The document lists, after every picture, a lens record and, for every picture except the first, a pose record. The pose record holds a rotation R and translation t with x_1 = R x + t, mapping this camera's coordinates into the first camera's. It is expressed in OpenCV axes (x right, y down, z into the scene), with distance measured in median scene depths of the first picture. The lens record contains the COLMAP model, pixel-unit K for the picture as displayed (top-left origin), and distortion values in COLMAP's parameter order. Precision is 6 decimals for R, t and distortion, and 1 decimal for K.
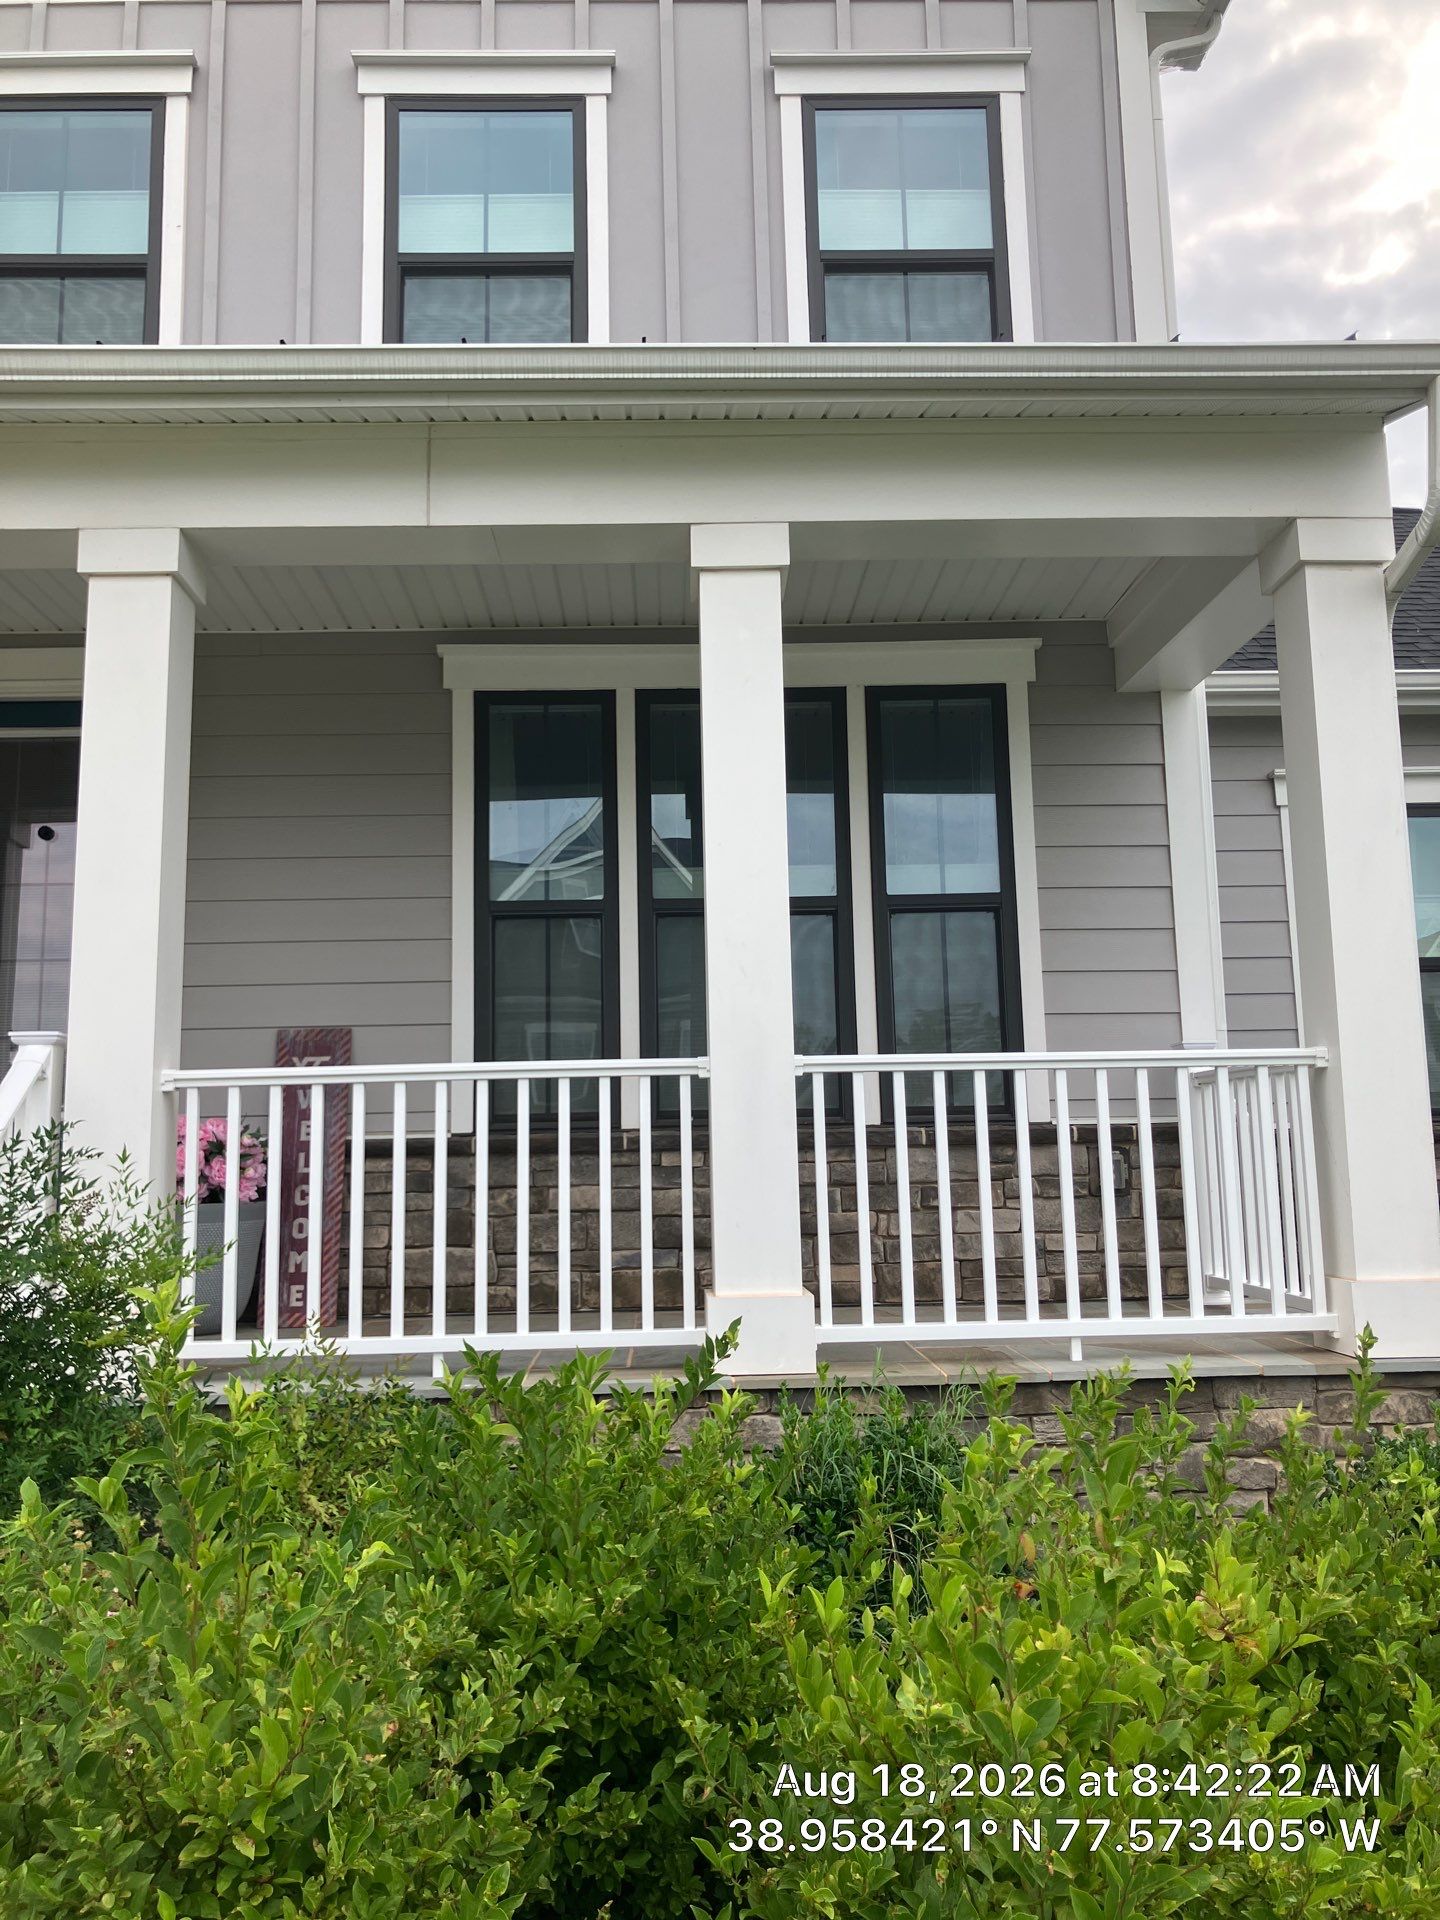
lens RADIAL K [[1593.0, 0, 720.0], [0, 1593.0, 960.0], [0, 0, 1]] dist [0.106496, -0.174833]
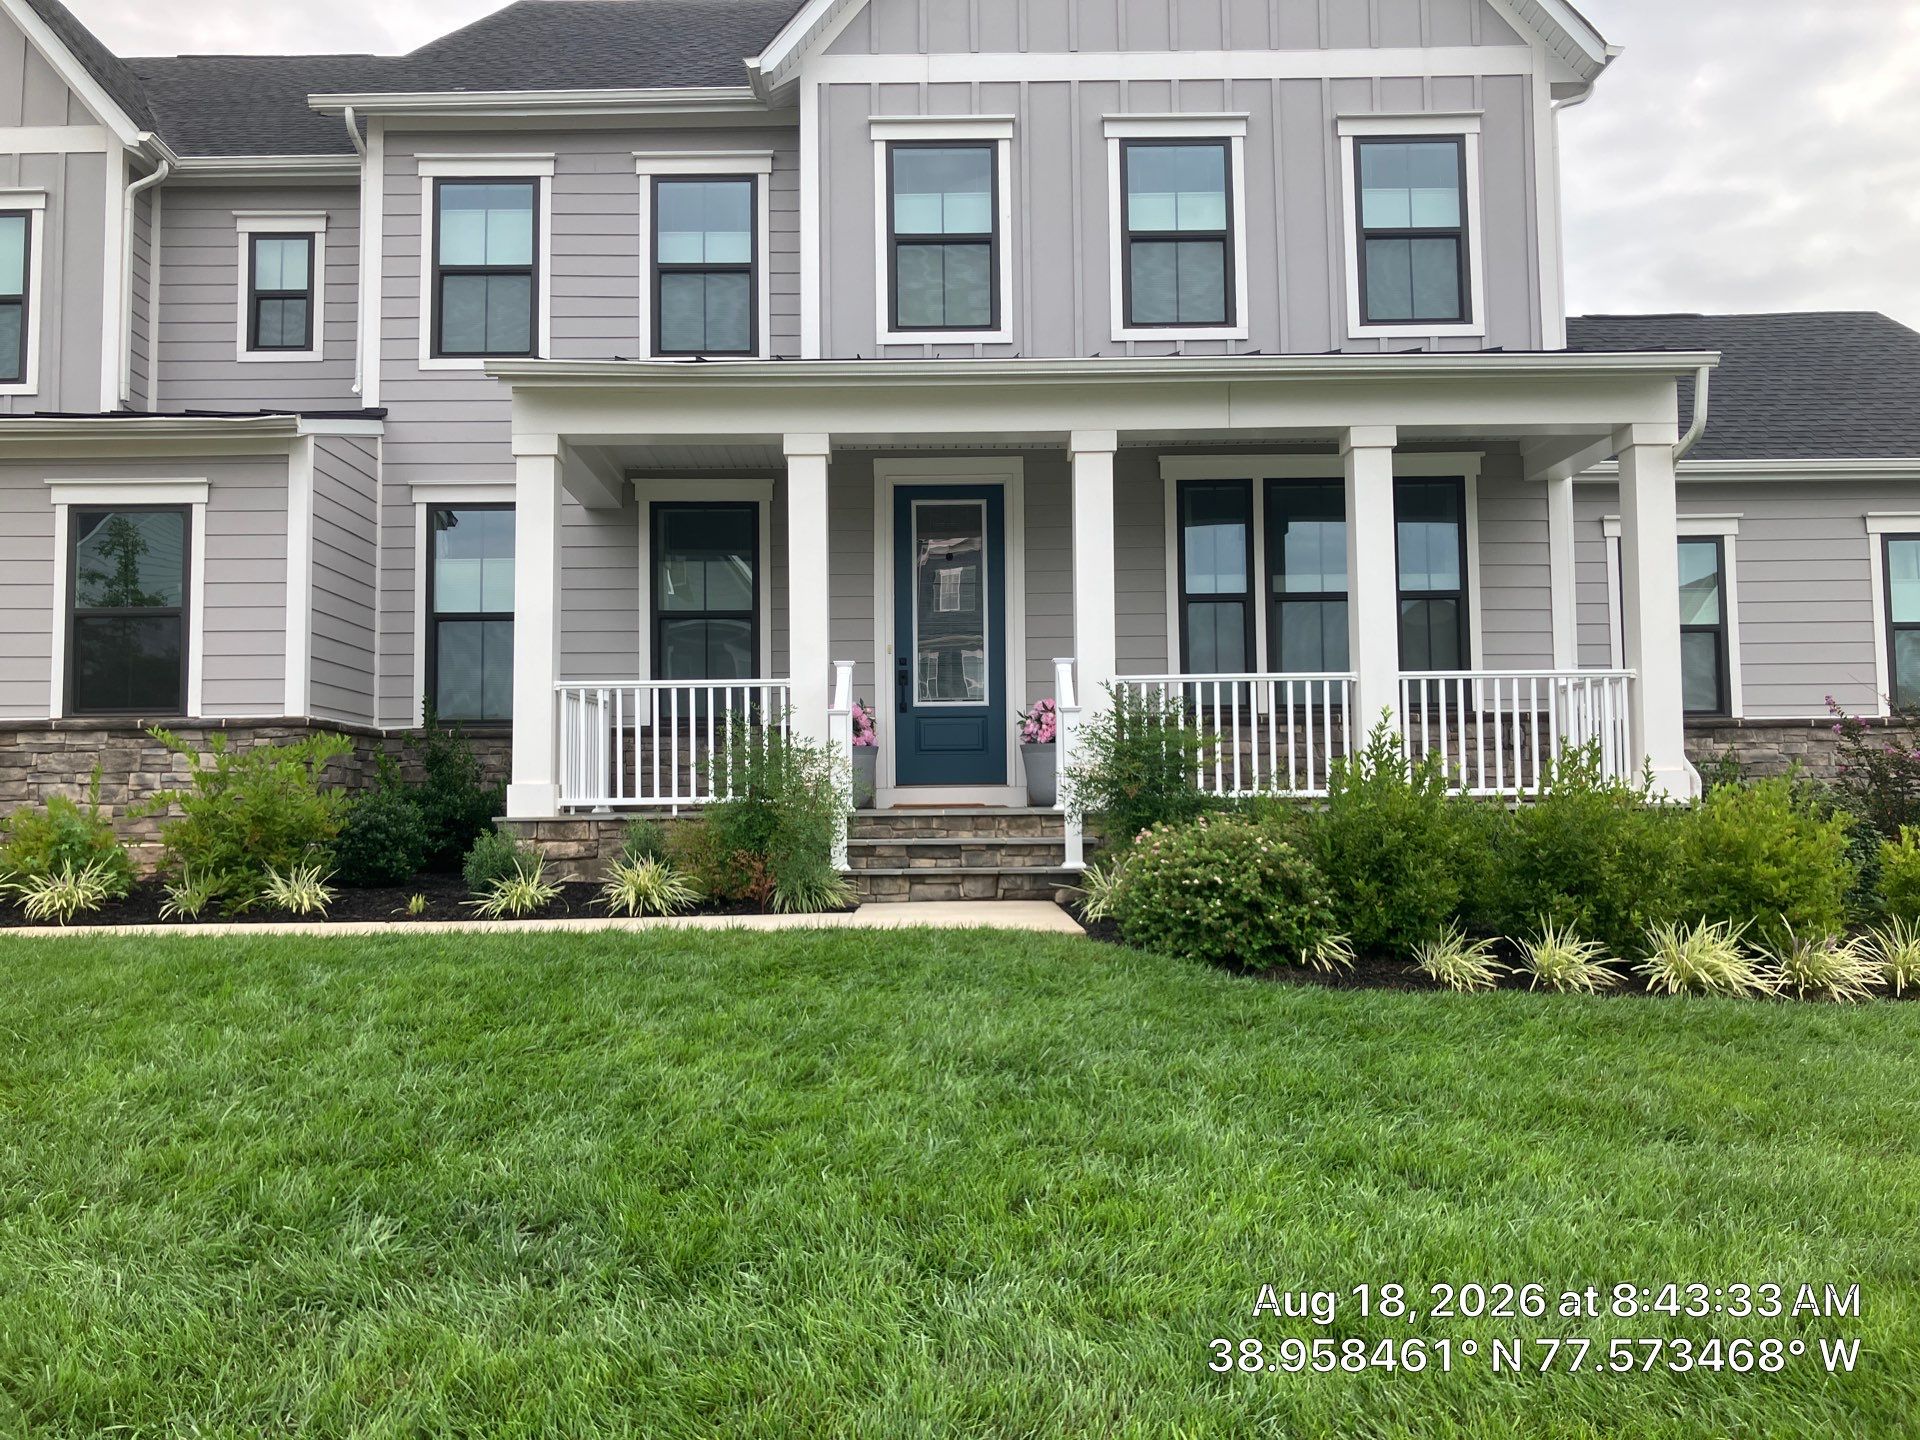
lens RADIAL K [[1581.1, 0, 916.8], [0, 1581.1, 719.0], [0, 0, 1]] dist [-0.002237, -0.001899]
pose [[0.999361, 0.008004, -0.034831, -0.392418], [-0.004317, 0.994497, 0.104672, -0.081659], [0.035477, -0.104455, 0.993897, -0.876876]]
